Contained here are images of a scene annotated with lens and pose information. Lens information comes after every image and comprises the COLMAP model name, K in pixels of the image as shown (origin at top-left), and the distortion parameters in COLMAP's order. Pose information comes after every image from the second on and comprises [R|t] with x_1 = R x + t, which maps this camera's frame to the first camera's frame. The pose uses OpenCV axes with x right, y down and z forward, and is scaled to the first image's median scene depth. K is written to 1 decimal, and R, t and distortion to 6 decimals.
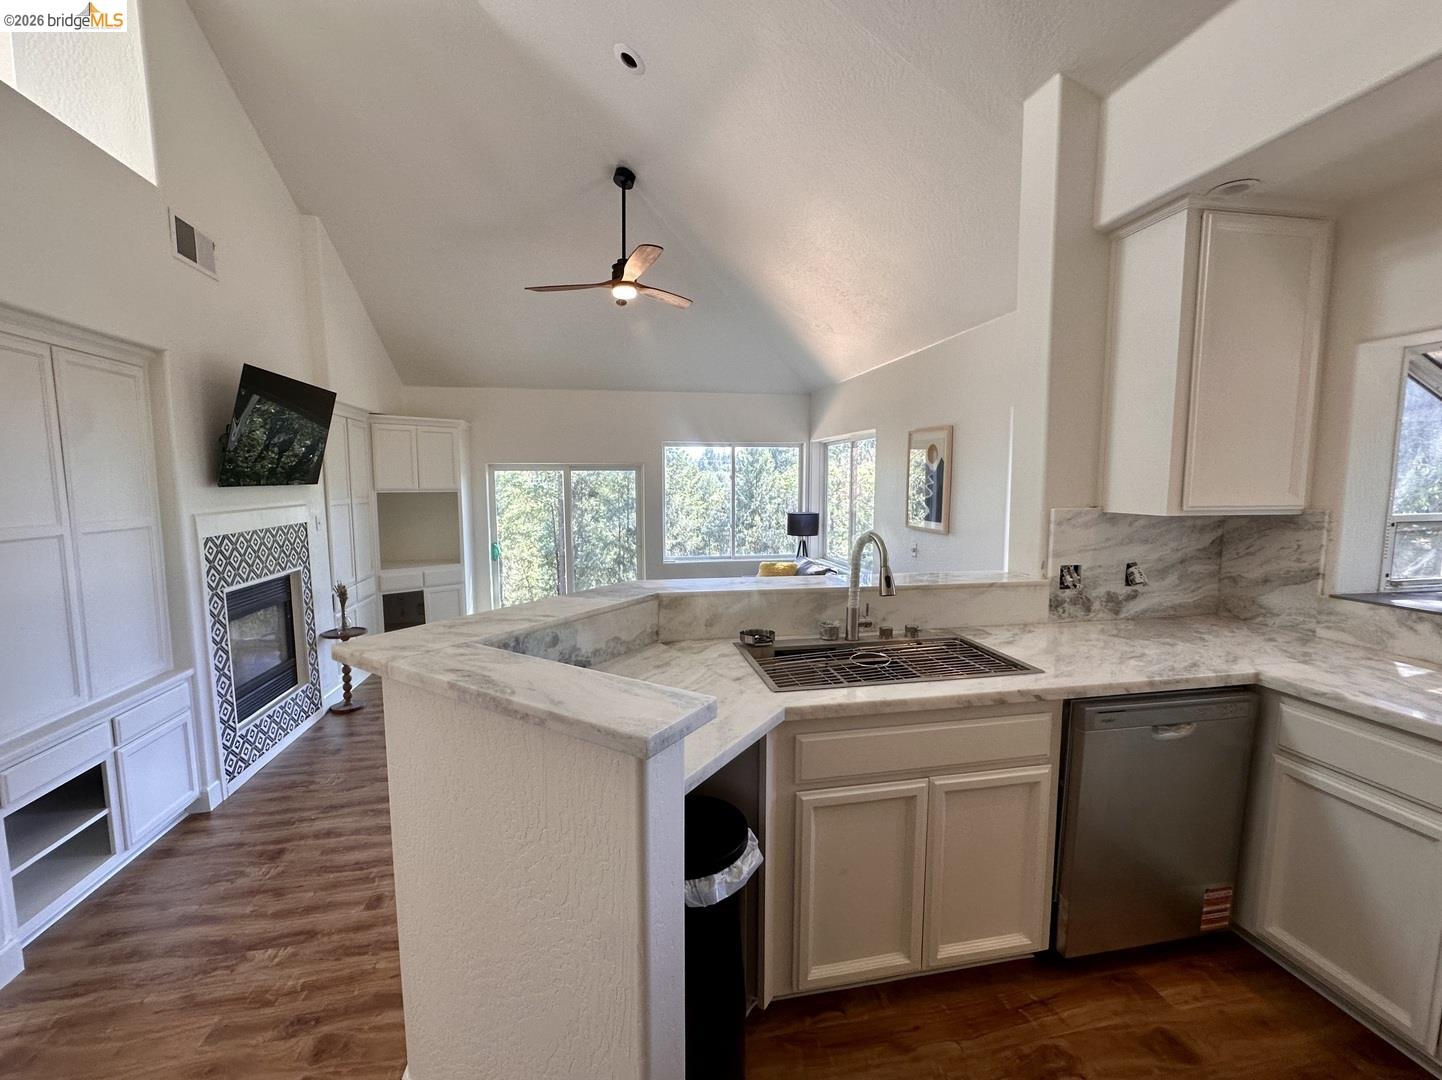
lens RADIAL K [[579.3, 0, 721.0], [0, 579.3, 540.0], [0, 0, 1]] dist [-0.000331, 0.000400]
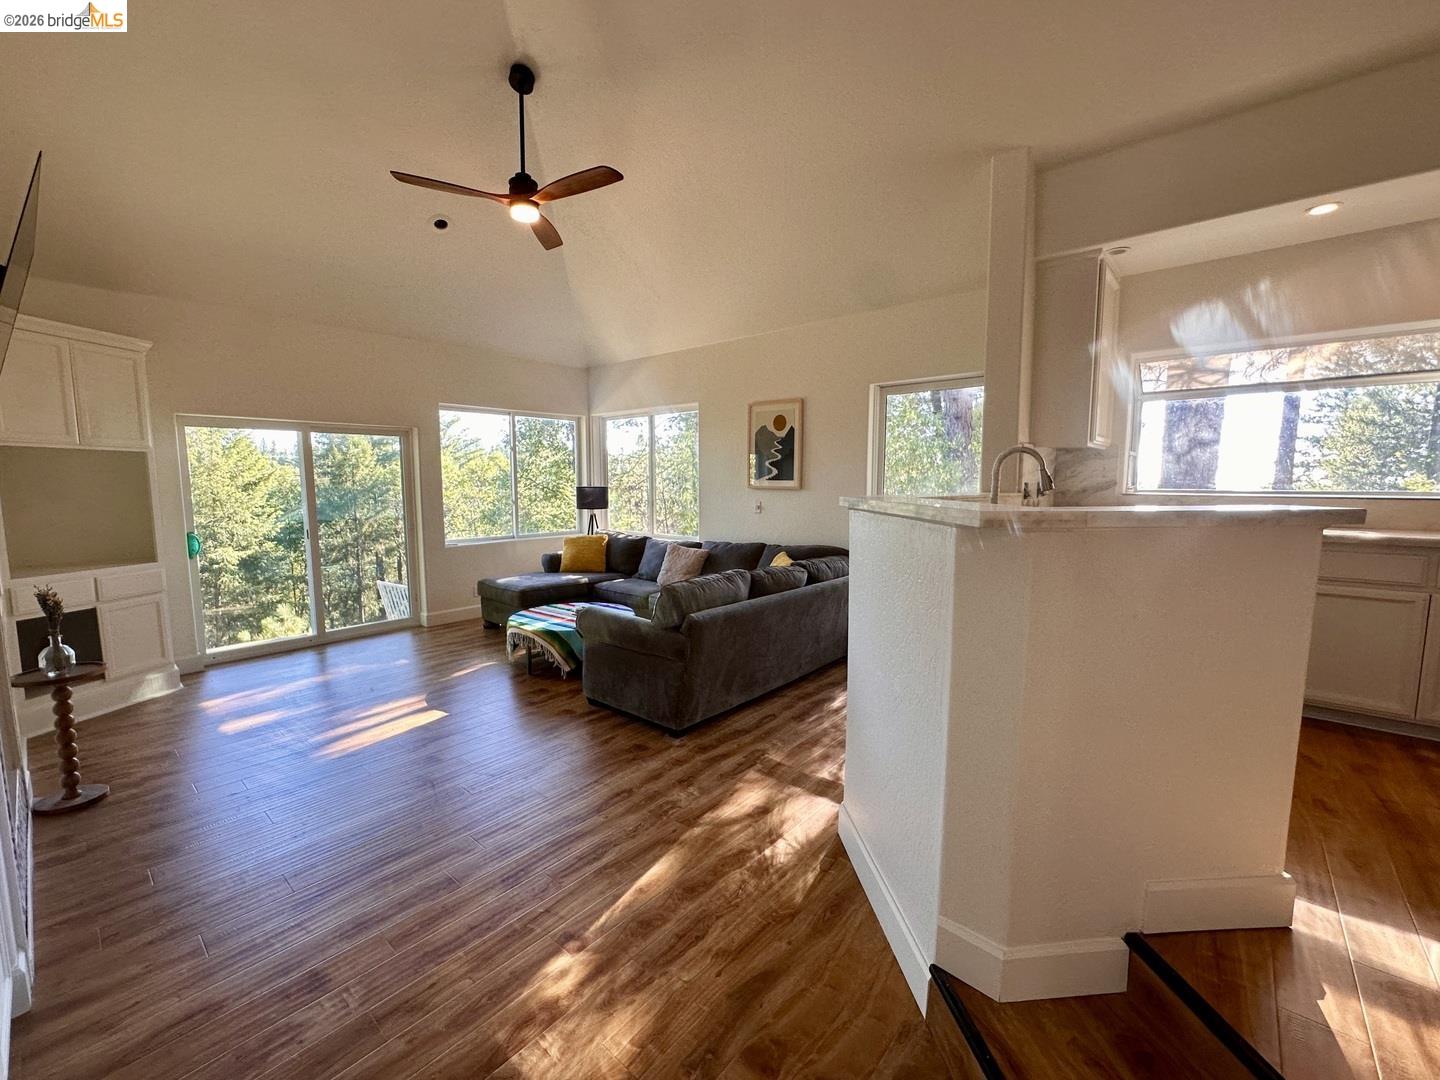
lens RADIAL K [[578.5, 0, 720.0], [0, 578.5, 540.0], [0, 0, 1]] dist [-0.000331, 0.000400]
pose [[0.794125, -0.065516, 0.604213, -0.320773], [0.062212, 0.997713, 0.026419, 0.035367], [-0.604562, 0.016610, 0.796385, 0.094668]]
